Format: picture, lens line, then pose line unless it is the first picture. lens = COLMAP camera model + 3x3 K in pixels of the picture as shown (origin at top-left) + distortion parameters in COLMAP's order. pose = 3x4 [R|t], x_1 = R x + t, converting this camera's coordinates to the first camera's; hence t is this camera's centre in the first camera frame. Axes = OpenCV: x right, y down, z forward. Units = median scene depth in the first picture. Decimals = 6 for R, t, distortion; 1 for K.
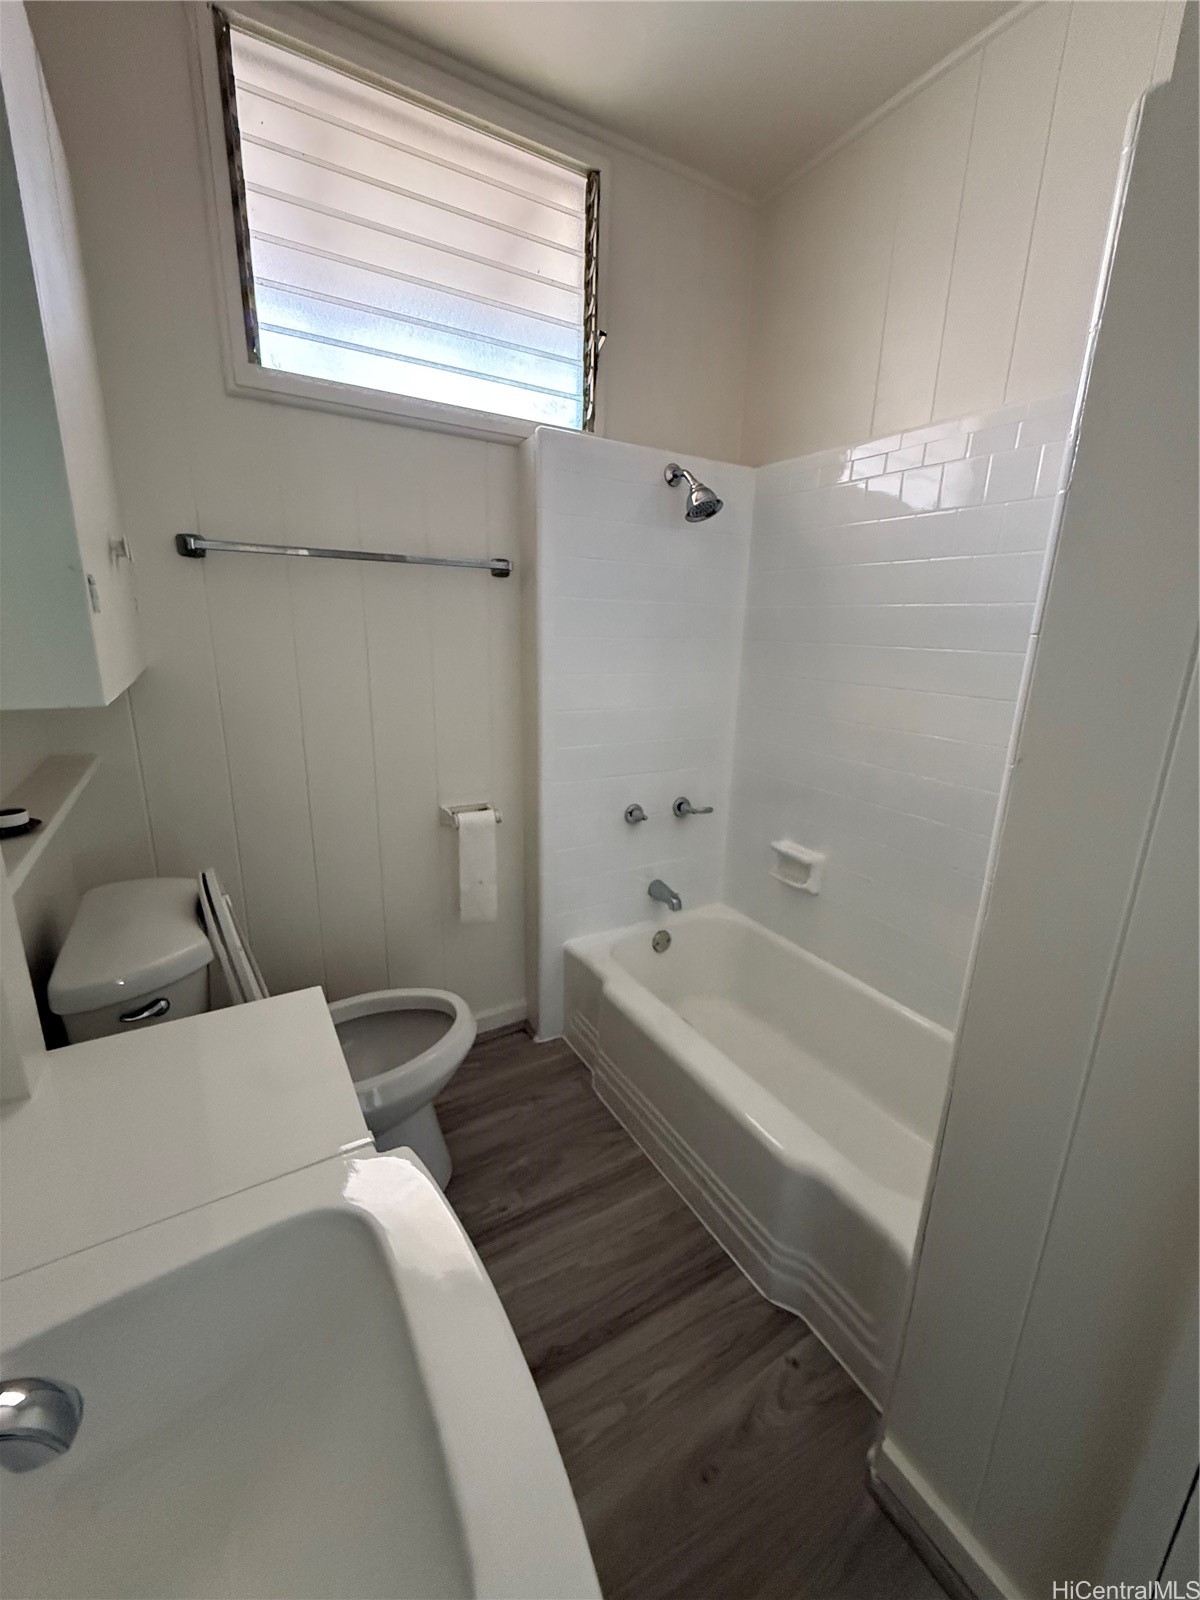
lens RADIAL K [[638.5, 0, 596.6], [0, 638.5, 797.2], [0, 0, 1]] dist [-0.007131, -0.000128]
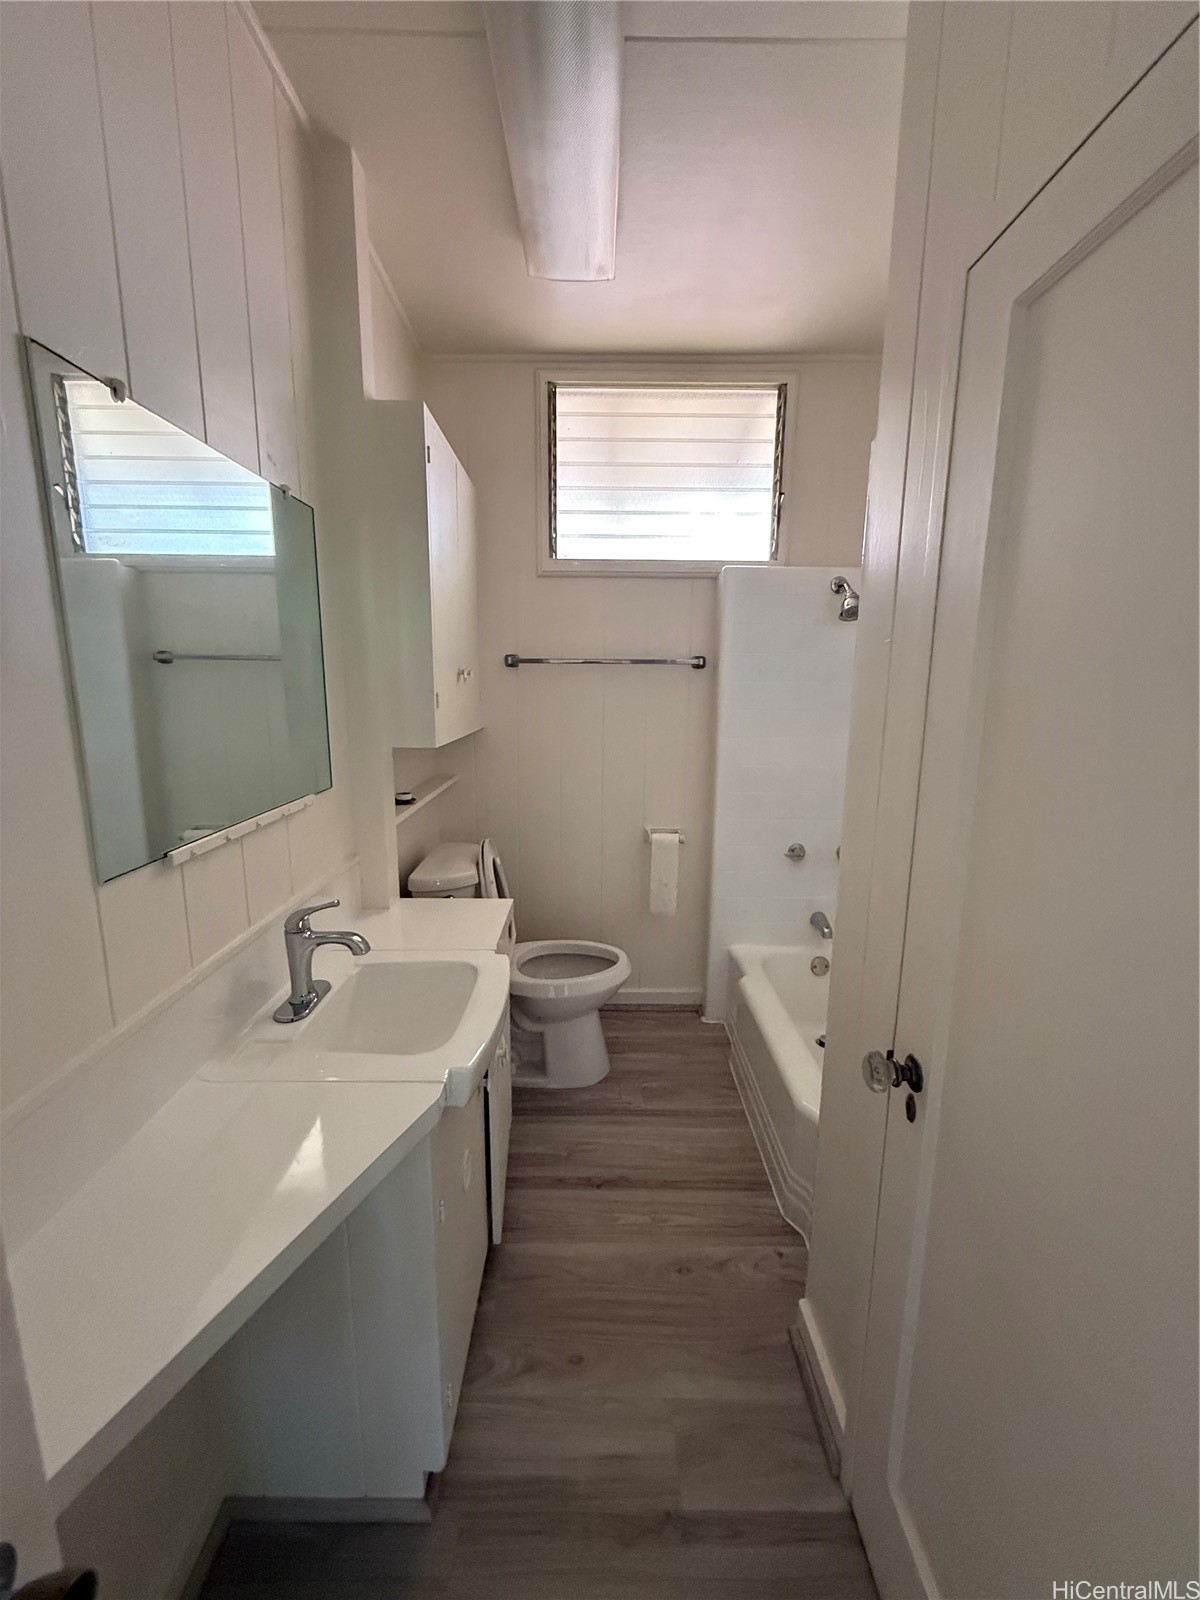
lens RADIAL K [[638.5, 0, 596.6], [0, 638.5, 797.2], [0, 0, 1]] dist [-0.007131, -0.000128]
pose [[0.858520, 0.071293, -0.507800, 0.407999], [-0.117096, 0.991379, -0.058784, 0.046386], [0.499231, 0.109928, 0.859467, -0.304278]]
